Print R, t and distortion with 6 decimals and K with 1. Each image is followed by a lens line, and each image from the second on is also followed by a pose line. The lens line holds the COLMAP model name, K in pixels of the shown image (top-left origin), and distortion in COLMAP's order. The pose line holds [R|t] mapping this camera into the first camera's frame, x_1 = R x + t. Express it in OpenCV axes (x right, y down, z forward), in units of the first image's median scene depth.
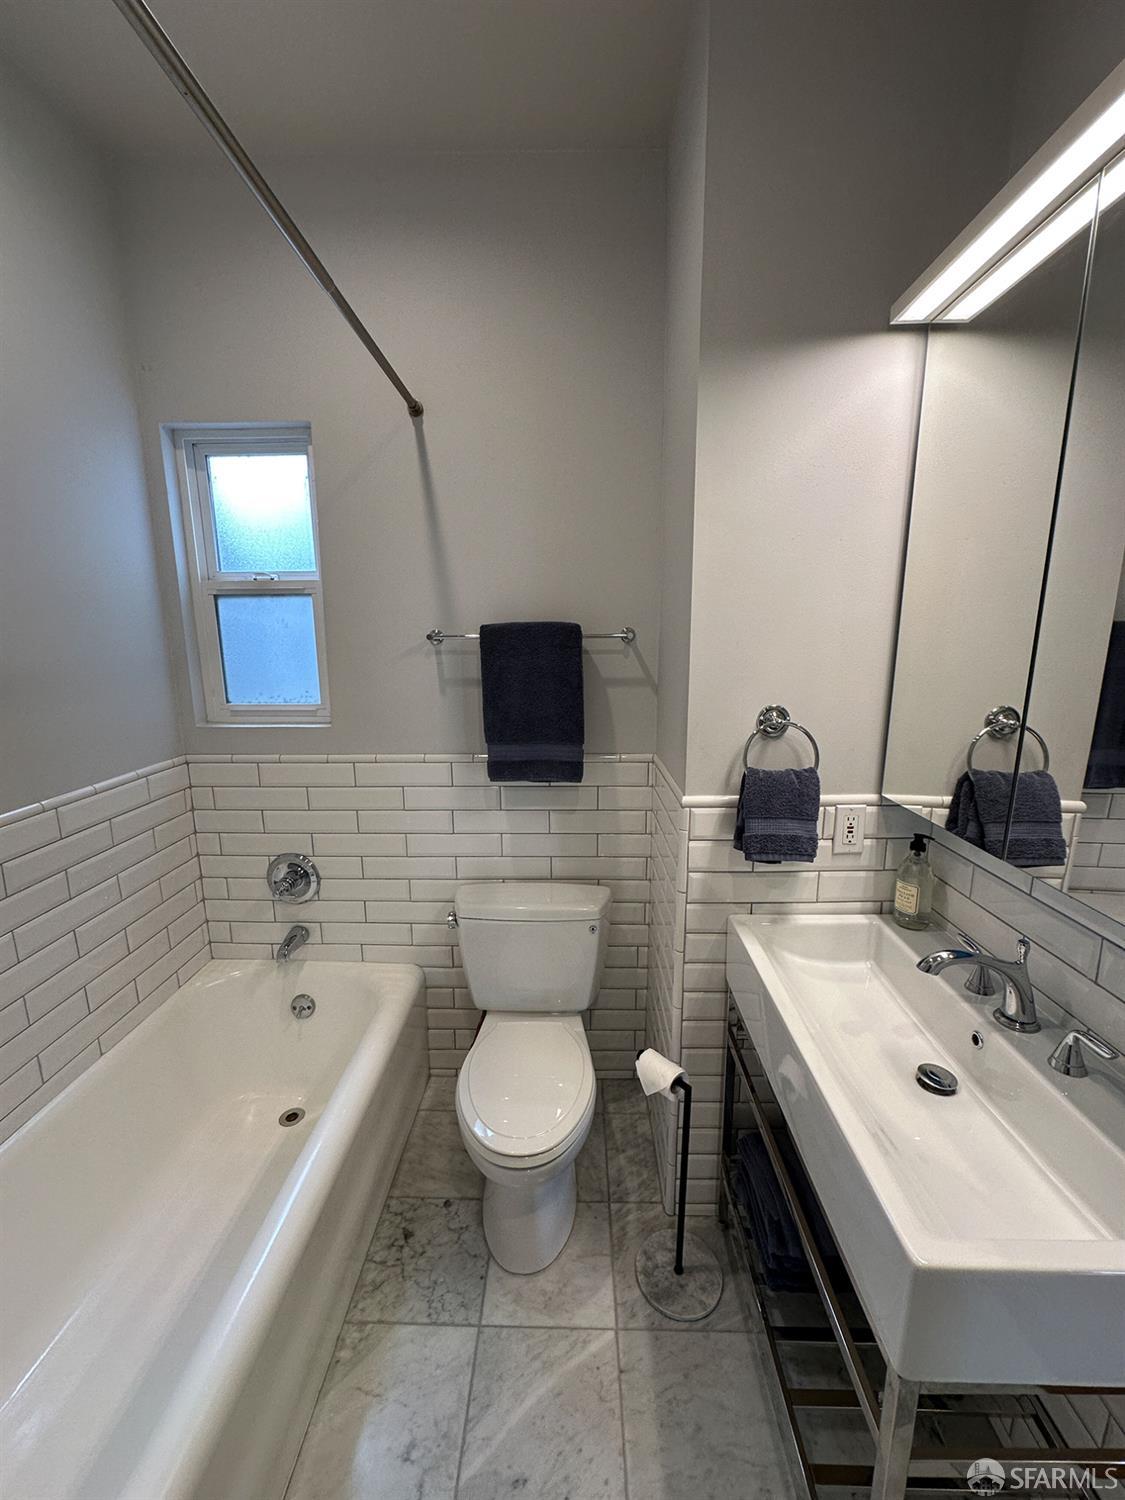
lens RADIAL K [[600.9, 0, 564.7], [0, 600.9, 749.4], [0, 0, 1]] dist [-0.000091, 0.000473]
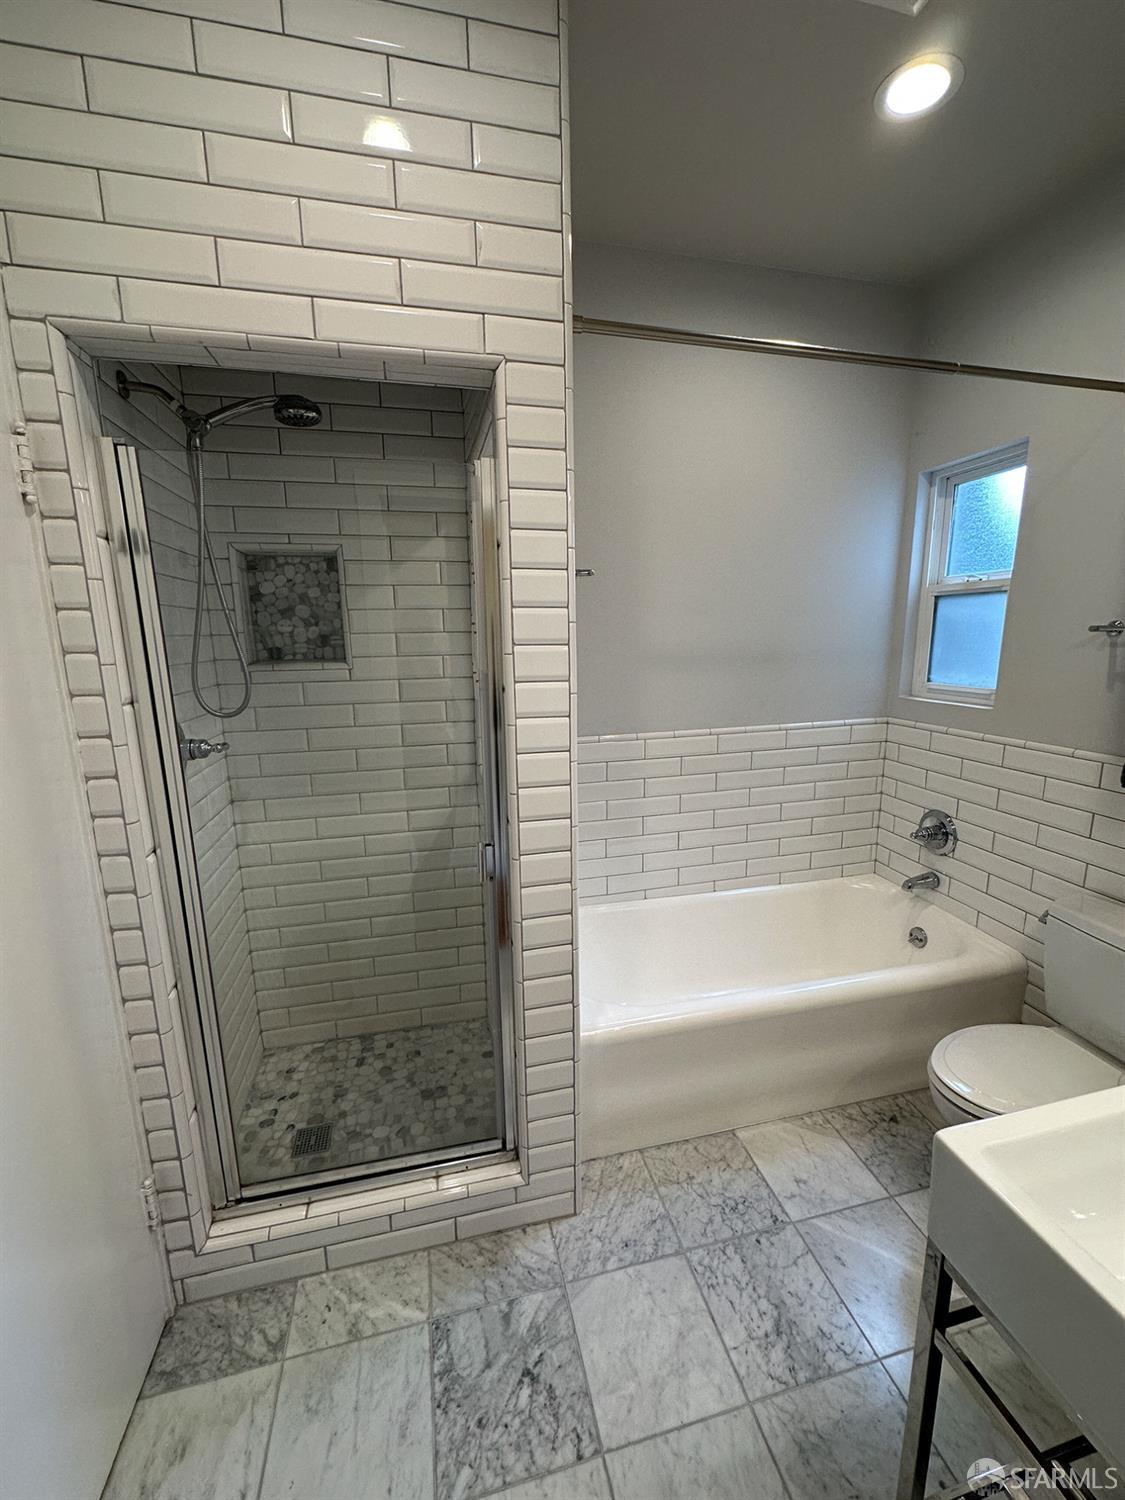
lens RADIAL K [[600.9, 0, 562.7], [0, 600.9, 748.9], [0, 0, 1]] dist [-0.000091, 0.000473]
pose [[0.254587, 0.184072, -0.949370, 0.475570], [-0.169946, 0.974955, 0.143459, 0.009228], [0.952000, 0.124819, 0.279493, -0.062365]]
